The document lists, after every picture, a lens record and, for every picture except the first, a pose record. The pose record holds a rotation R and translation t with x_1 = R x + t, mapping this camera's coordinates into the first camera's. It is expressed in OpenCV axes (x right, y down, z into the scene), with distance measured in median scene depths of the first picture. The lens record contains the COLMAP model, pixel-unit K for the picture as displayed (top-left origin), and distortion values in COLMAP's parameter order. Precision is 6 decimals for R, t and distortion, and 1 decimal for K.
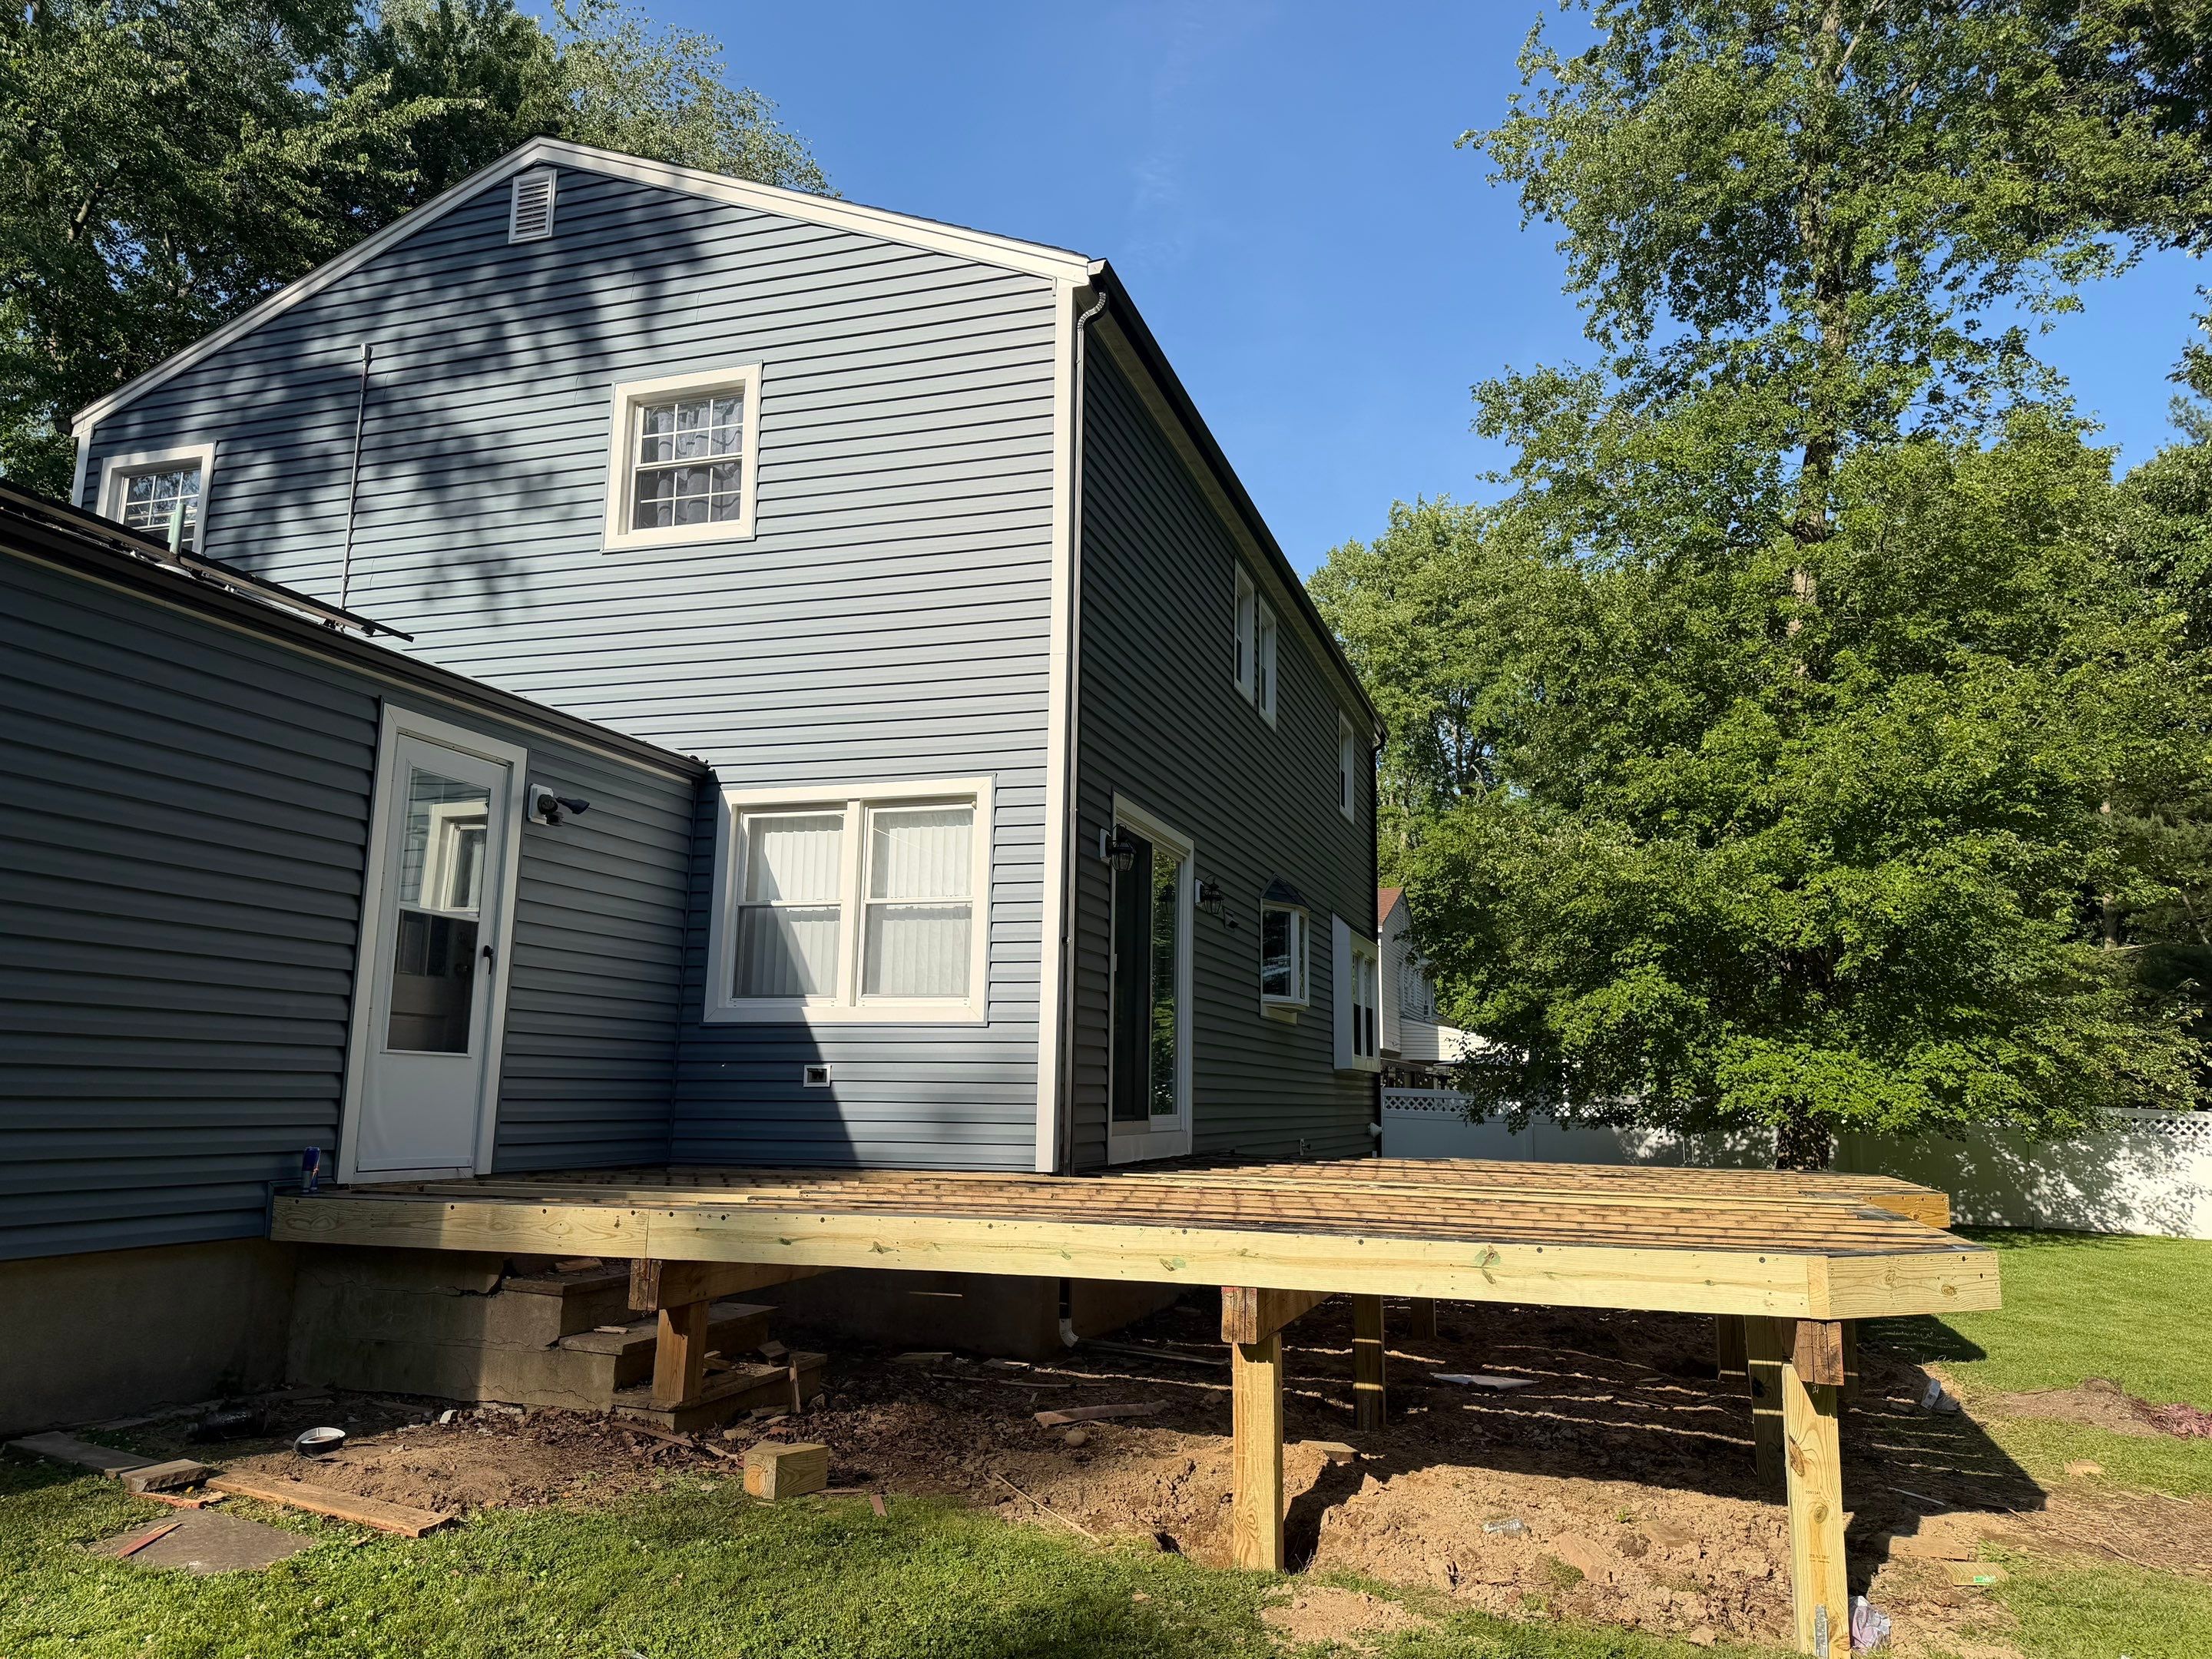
lens RADIAL K [[1494.5, 0, 1100.7], [0, 1494.5, 833.3], [0, 0, 1]] dist [0.005429, -0.001359]
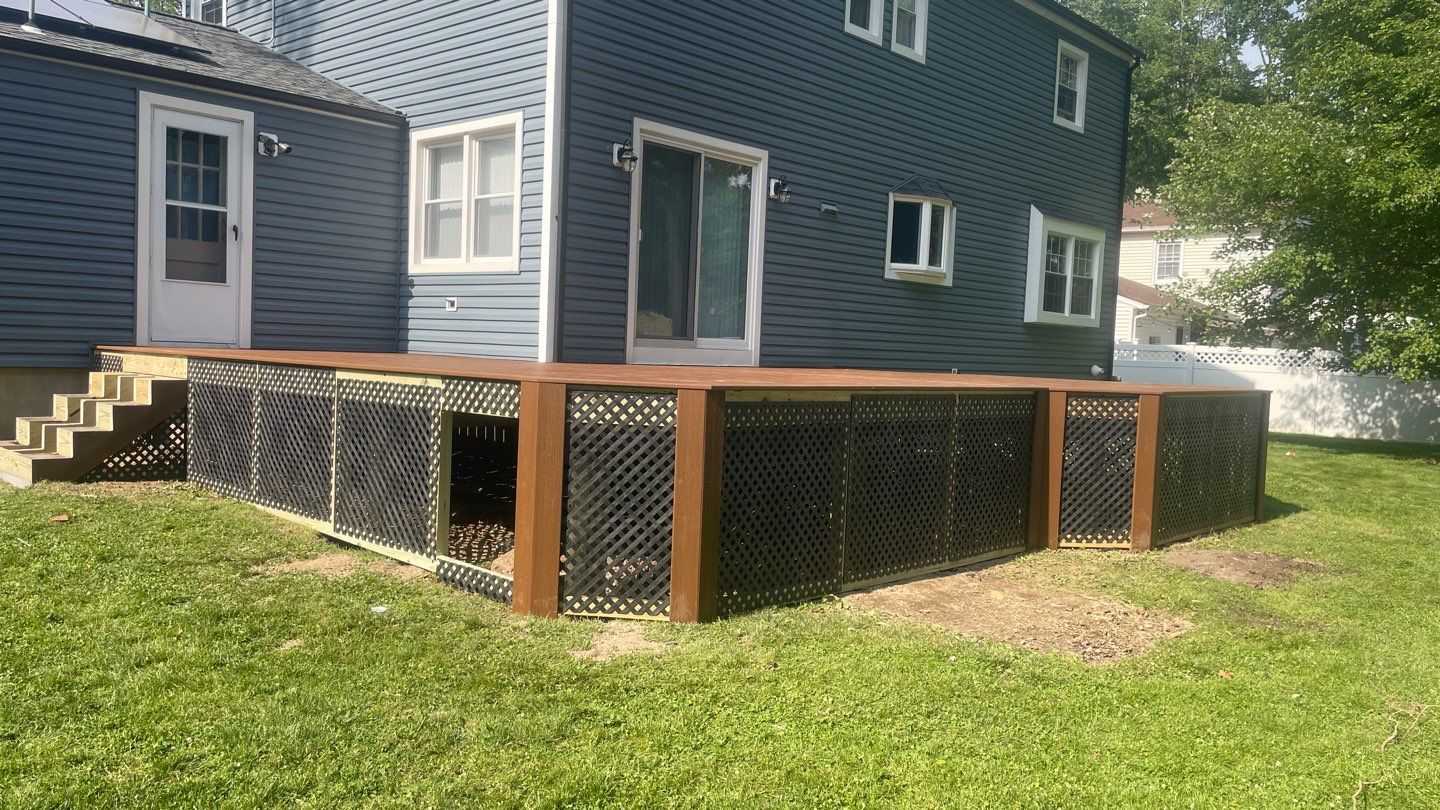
lens RADIAL K [[1108.5, 0, 705.2], [0, 1108.5, 407.8], [0, 0, 1]] dist [0.117803, -0.152951]
pose [[0.912168, 0.036430, -0.408195, 0.570052], [0.047642, 0.979861, 0.193913, 0.045503], [0.407038, -0.196329, 0.892062, -0.026854]]
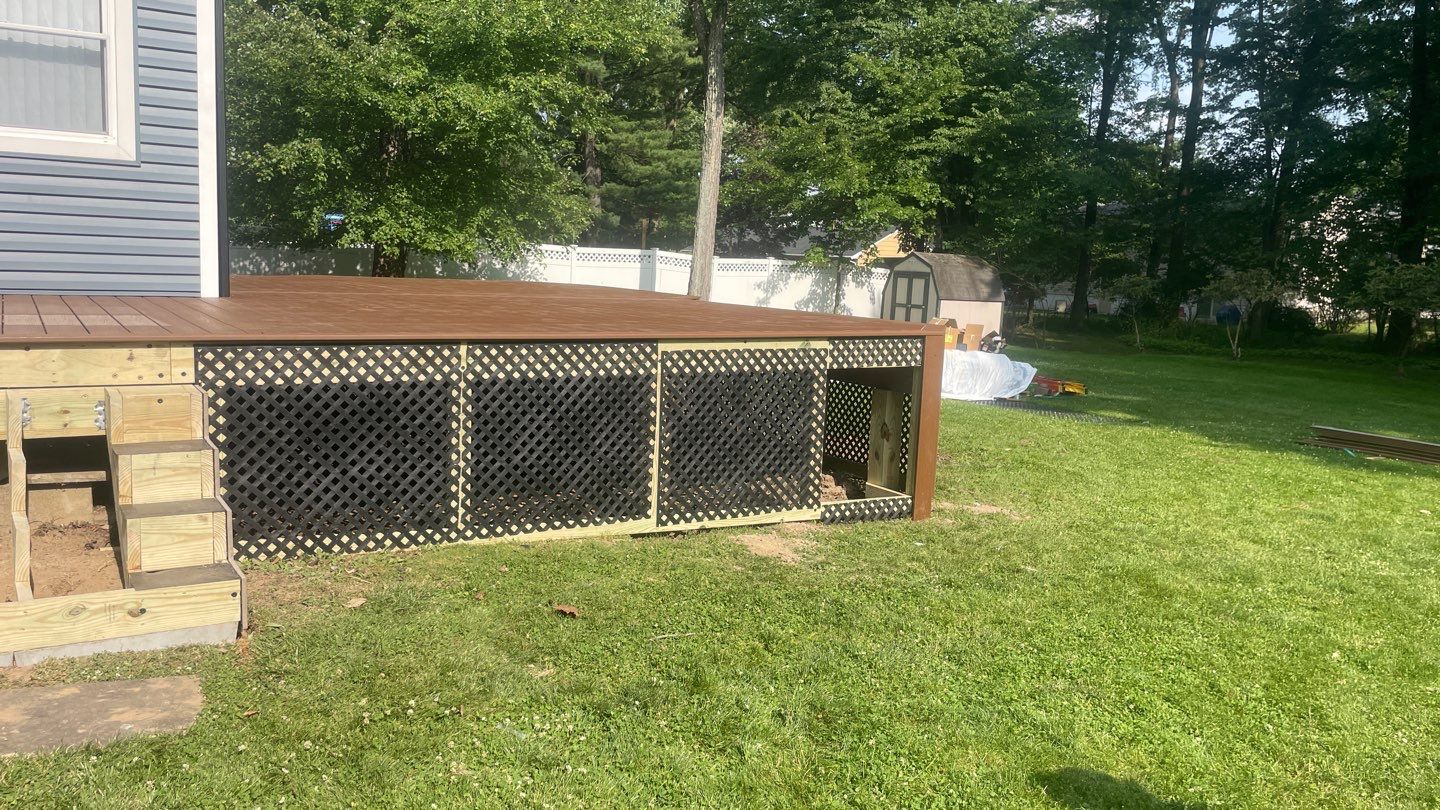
lens RADIAL K [[1078.3, 0, 725.0], [0, 1078.3, 398.6], [0, 0, 1]] dist [0.095156, -0.141219]
pose [[0.614676, -0.100356, 0.782370, -0.425266], [-0.159295, 0.955643, 0.247734, 0.025860], [-0.772527, -0.276903, 0.571424, 0.153634]]
